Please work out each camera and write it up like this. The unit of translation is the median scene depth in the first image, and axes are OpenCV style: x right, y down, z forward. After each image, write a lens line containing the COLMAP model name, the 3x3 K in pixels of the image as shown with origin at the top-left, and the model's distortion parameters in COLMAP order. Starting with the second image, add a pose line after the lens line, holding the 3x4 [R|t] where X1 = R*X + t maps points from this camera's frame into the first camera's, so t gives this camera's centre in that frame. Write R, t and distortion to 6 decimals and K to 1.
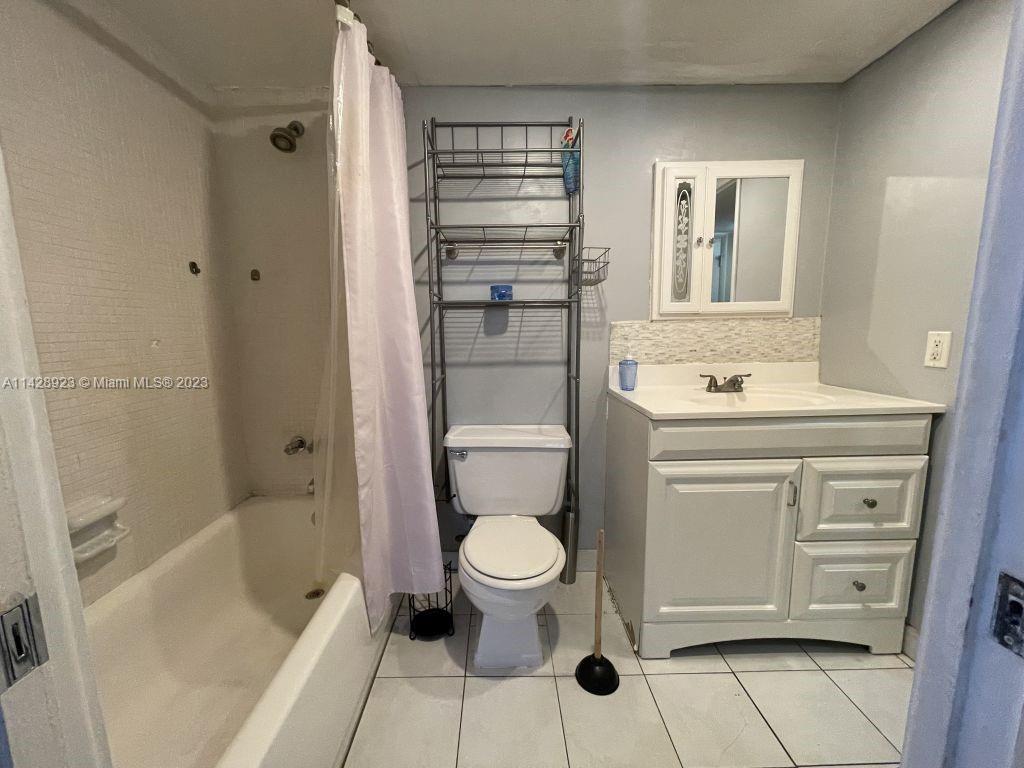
lens RADIAL K [[412.0, 0, 509.7], [0, 412.0, 384.7], [0, 0, 1]] dist [-0.000591, -0.000121]
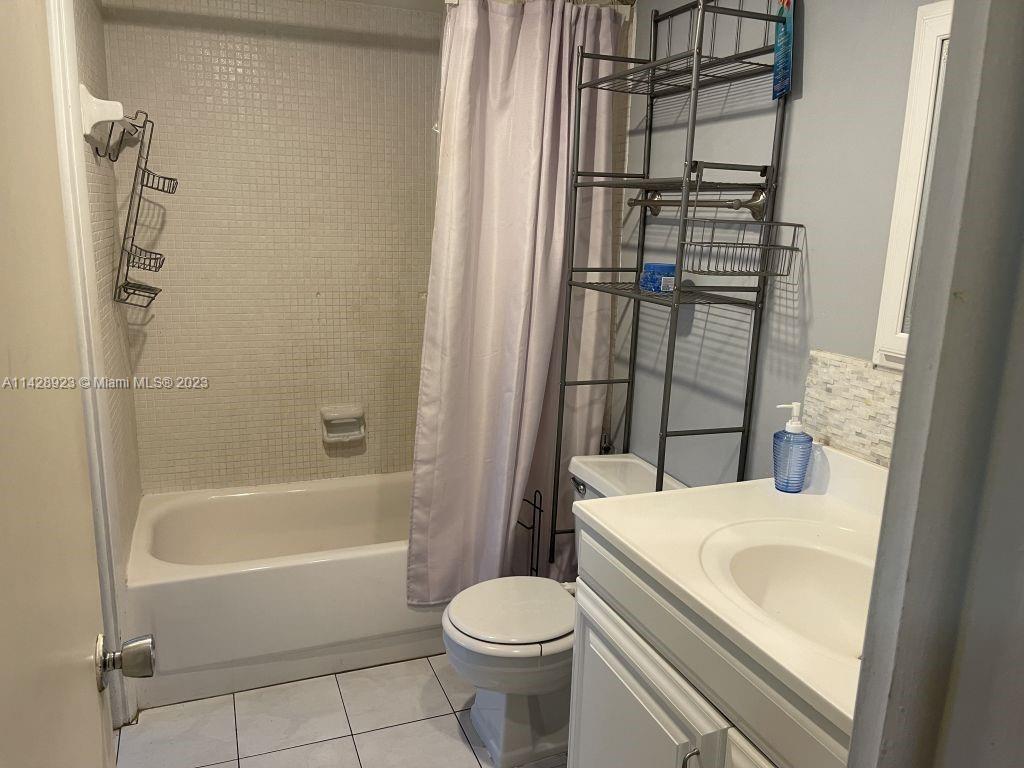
lens RADIAL K [[773.3, 0, 511.6], [0, 773.3, 384.5], [0, 0, 1]] dist [0.025676, -0.001310]
pose [[0.357252, 0.228776, -0.905556, 0.991721], [-0.164254, 0.969817, 0.180211, -0.226003], [0.919452, 0.084360, 0.384047, 0.317675]]
